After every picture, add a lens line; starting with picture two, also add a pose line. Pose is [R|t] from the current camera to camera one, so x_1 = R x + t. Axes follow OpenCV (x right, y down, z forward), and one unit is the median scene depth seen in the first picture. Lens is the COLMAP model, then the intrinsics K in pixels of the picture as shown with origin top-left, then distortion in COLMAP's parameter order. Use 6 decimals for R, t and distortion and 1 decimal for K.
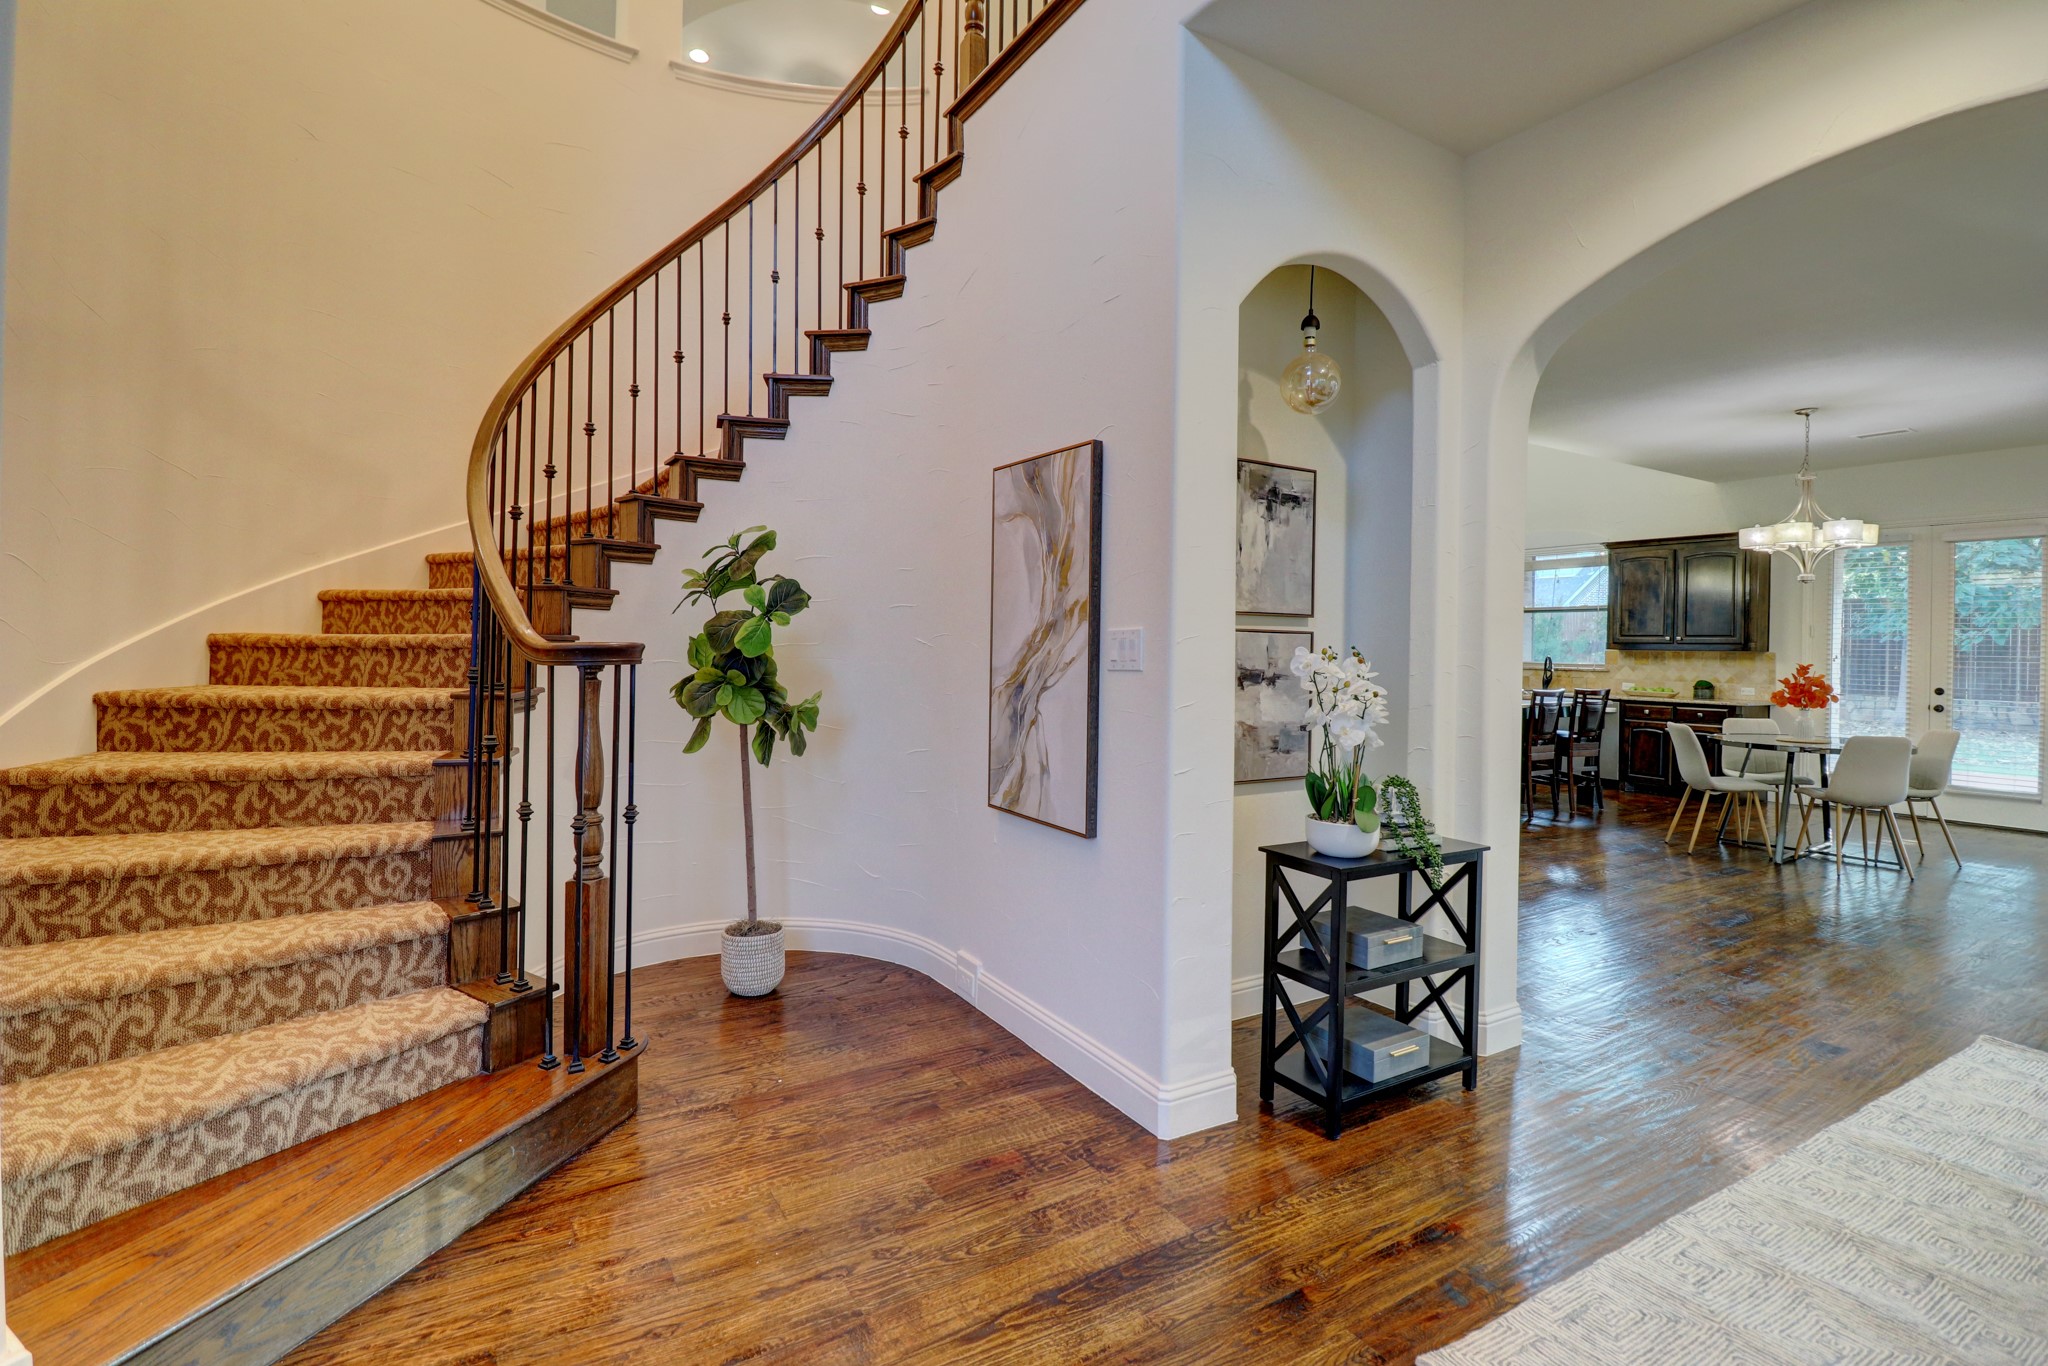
lens RADIAL K [[940.6, 0, 1020.1], [0, 940.6, 653.0], [0, 0, 1]] dist [-0.002795, -0.011614]
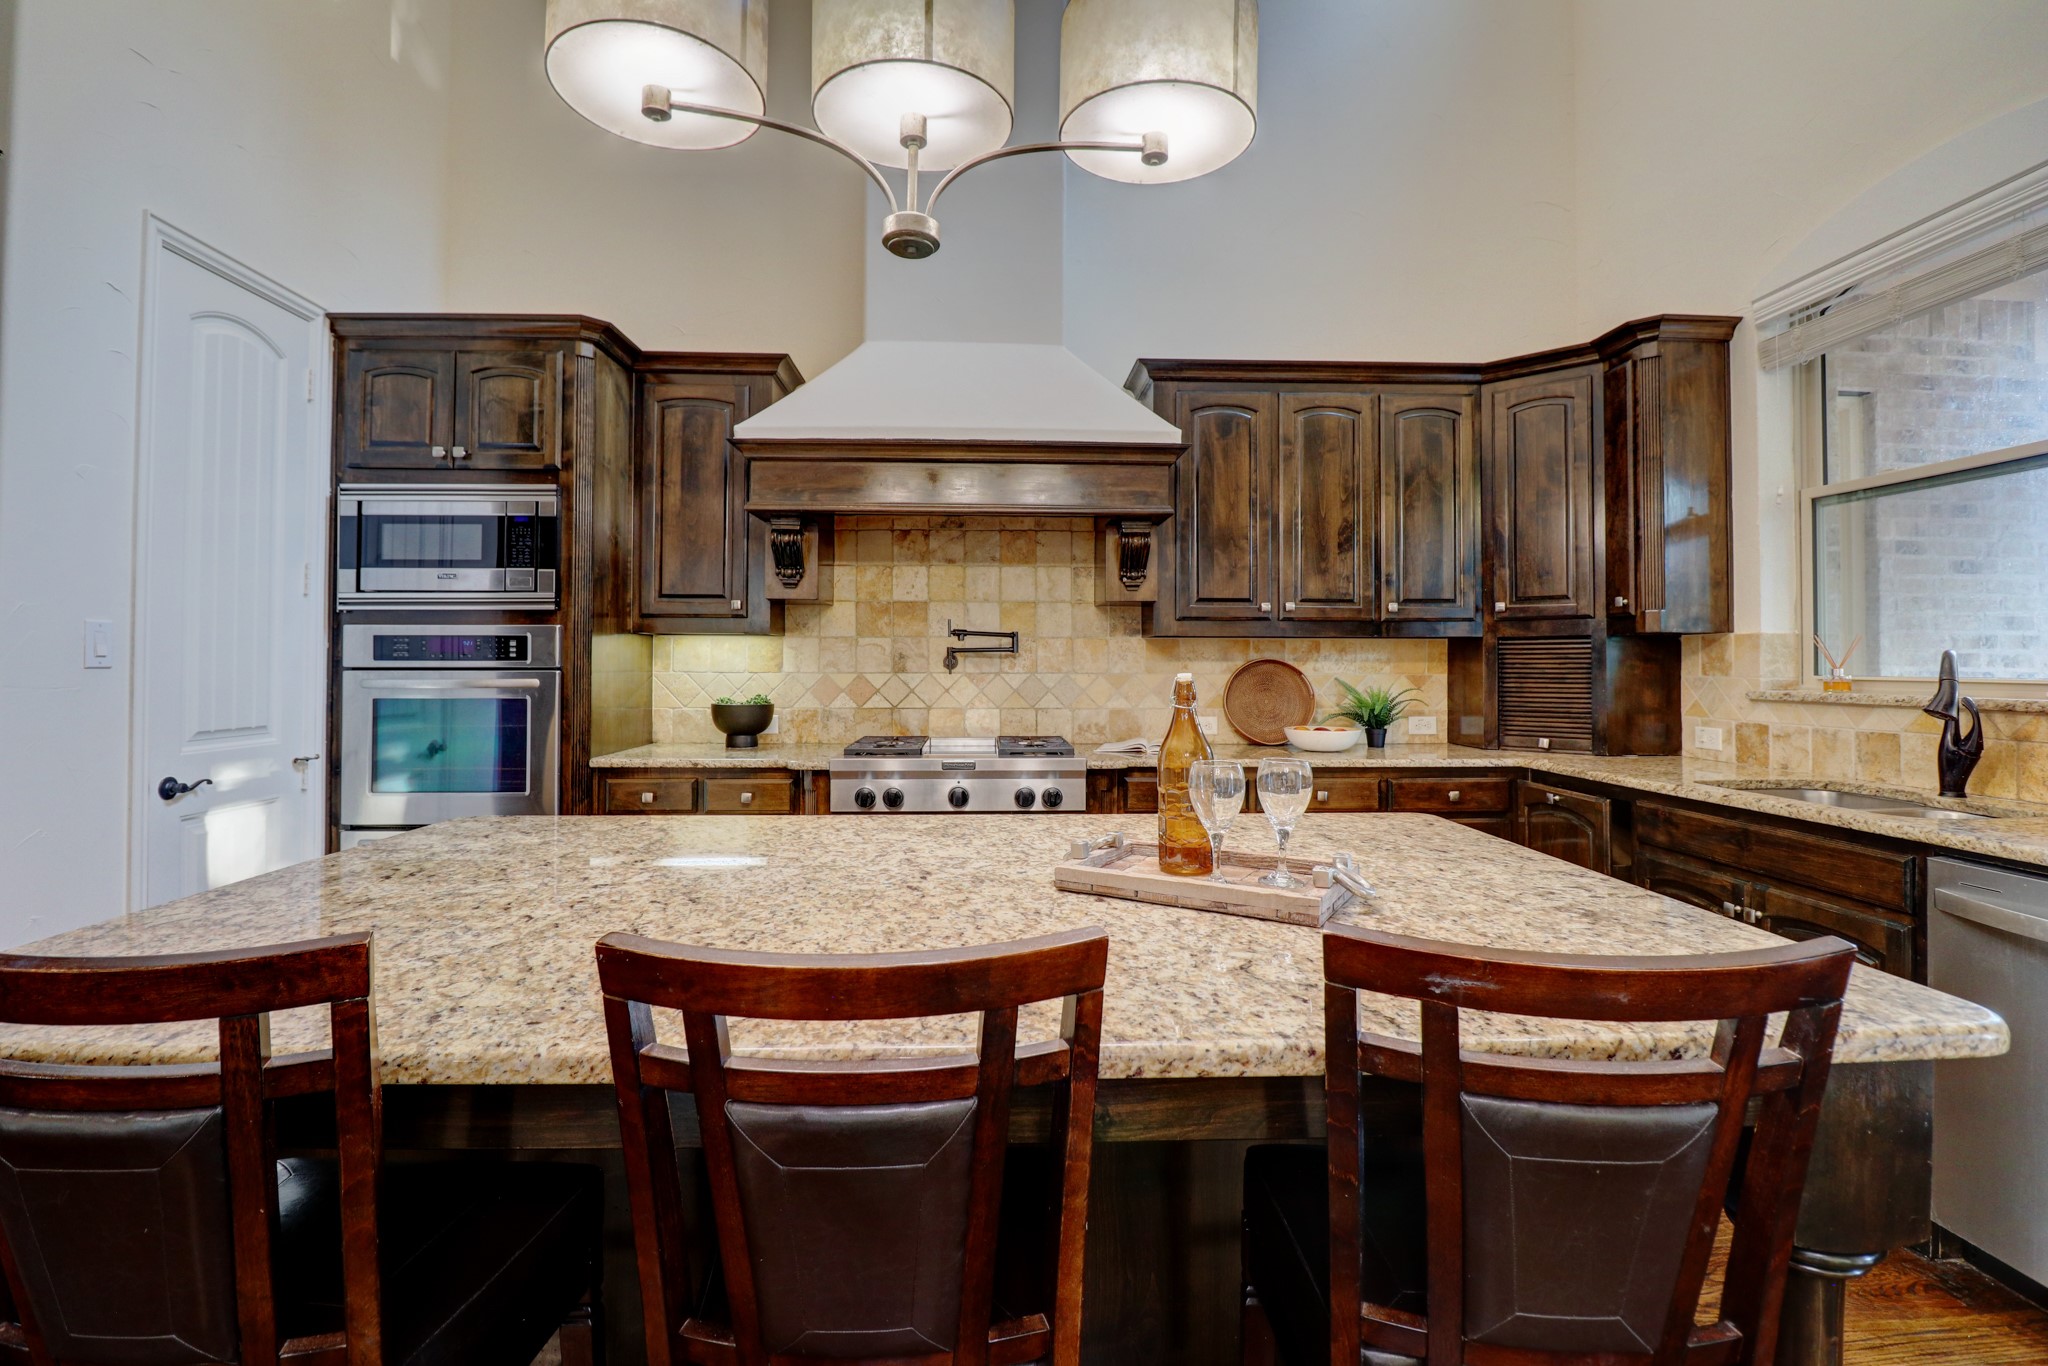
lens RADIAL K [[940.6, 0, 1018.3], [0, 940.6, 649.5], [0, 0, 1]] dist [-0.002795, -0.011614]
pose [[0.871214, -0.019801, -0.490505, 0.631037], [0.006858, 0.999580, -0.028171, 0.010259], [0.490856, 0.021179, 0.870983, 0.914980]]
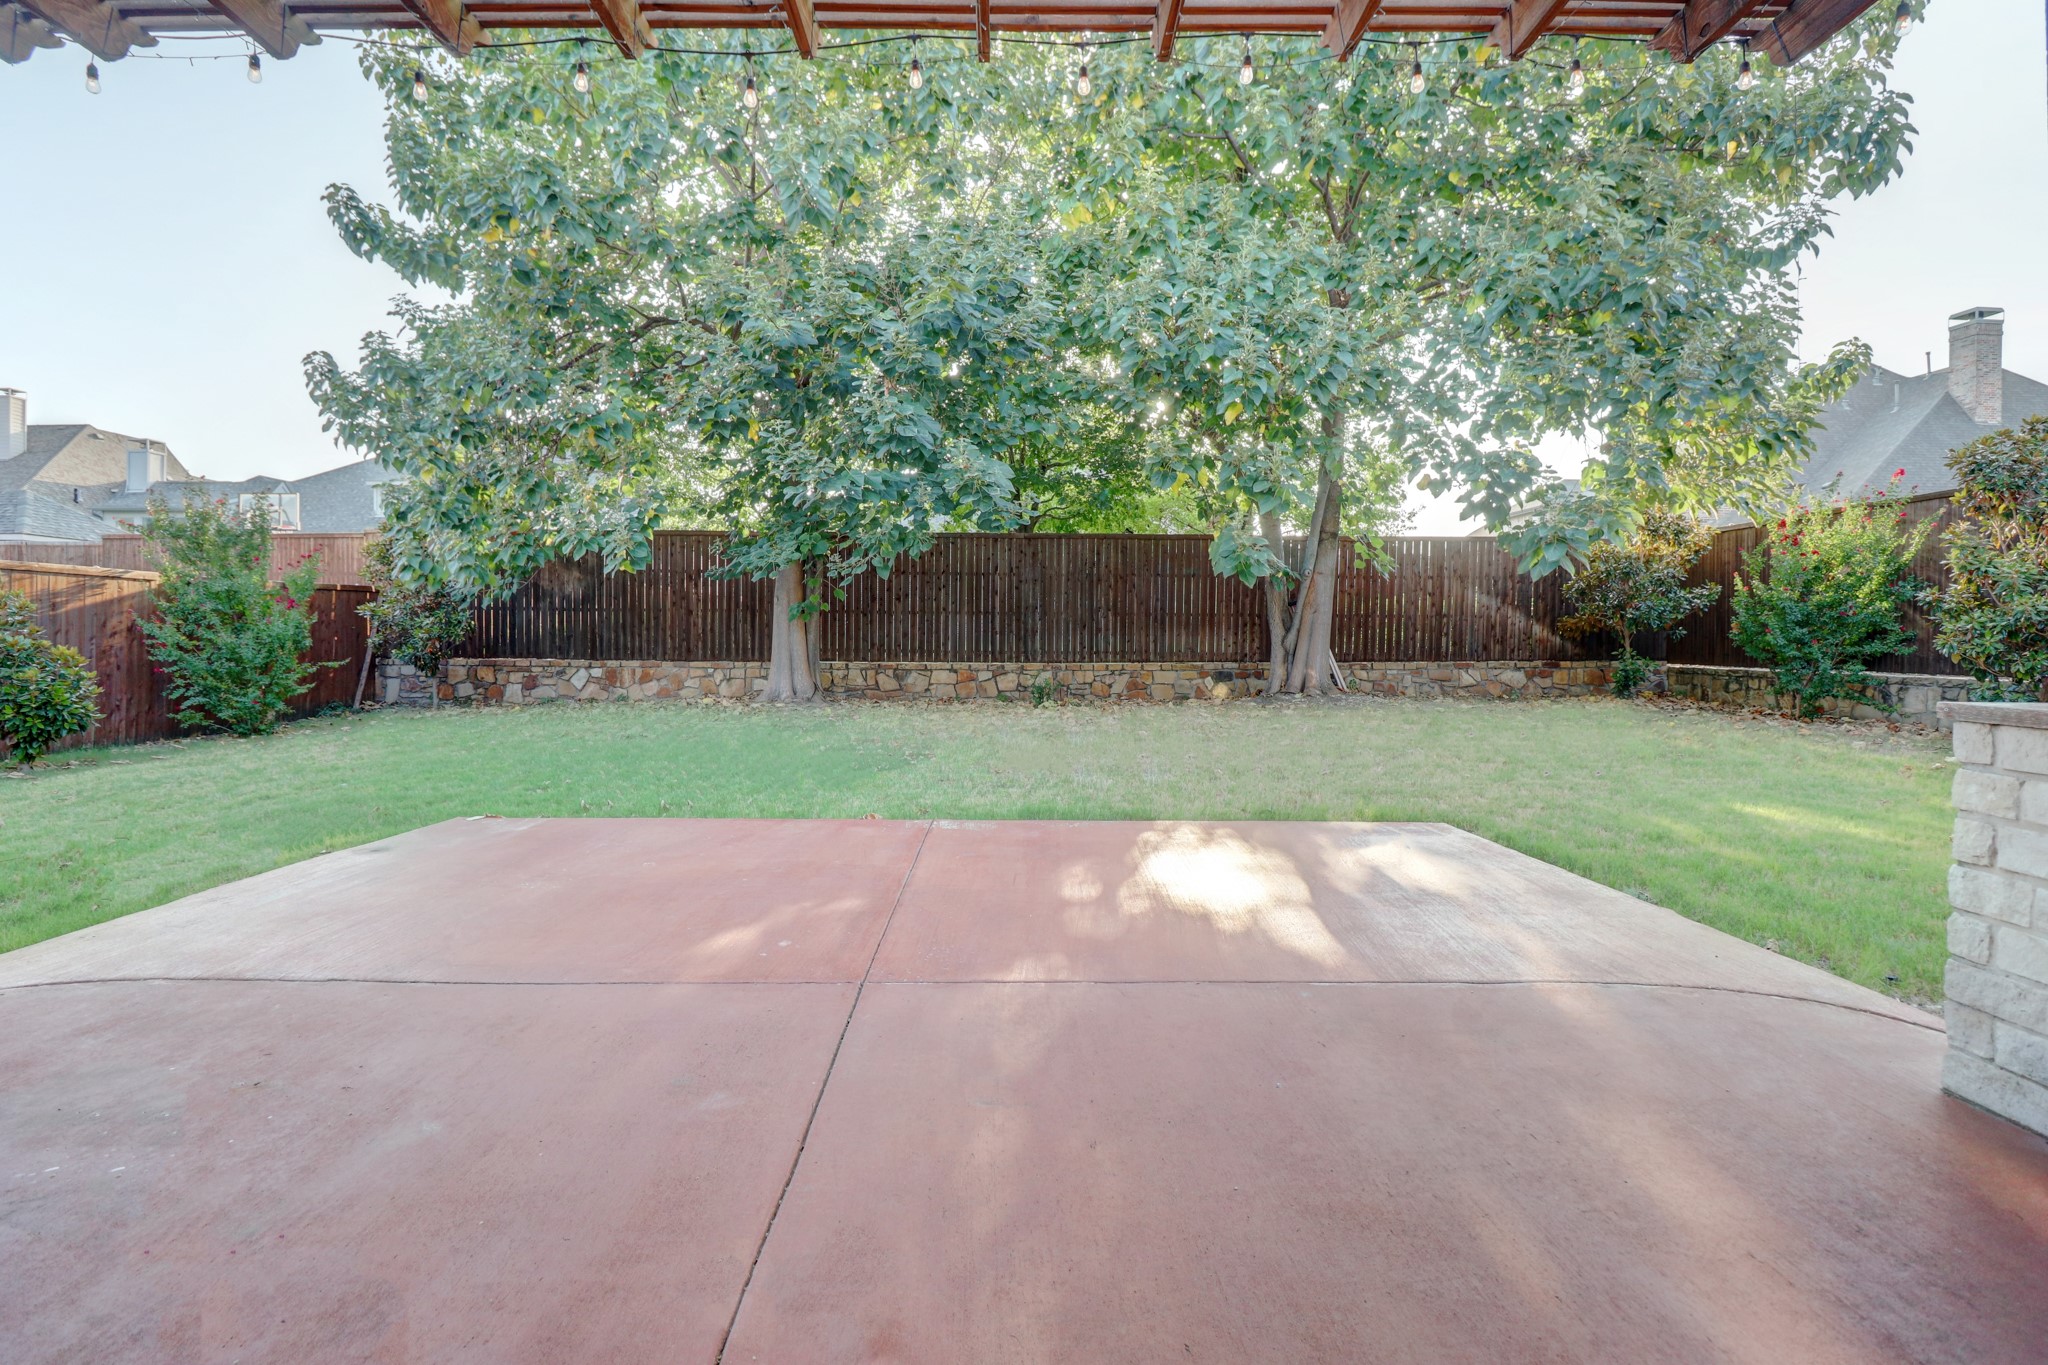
lens RADIAL K [[940.6, 0, 1012.5], [0, 940.6, 642.8], [0, 0, 1]] dist [-0.002795, -0.011614]
pose [[0.514225, -0.019117, 0.857442, 1.137413], [0.008892, 0.999817, 0.016958, 0.059476], [-0.857609, -0.001096, 0.514301, 1.274273]]
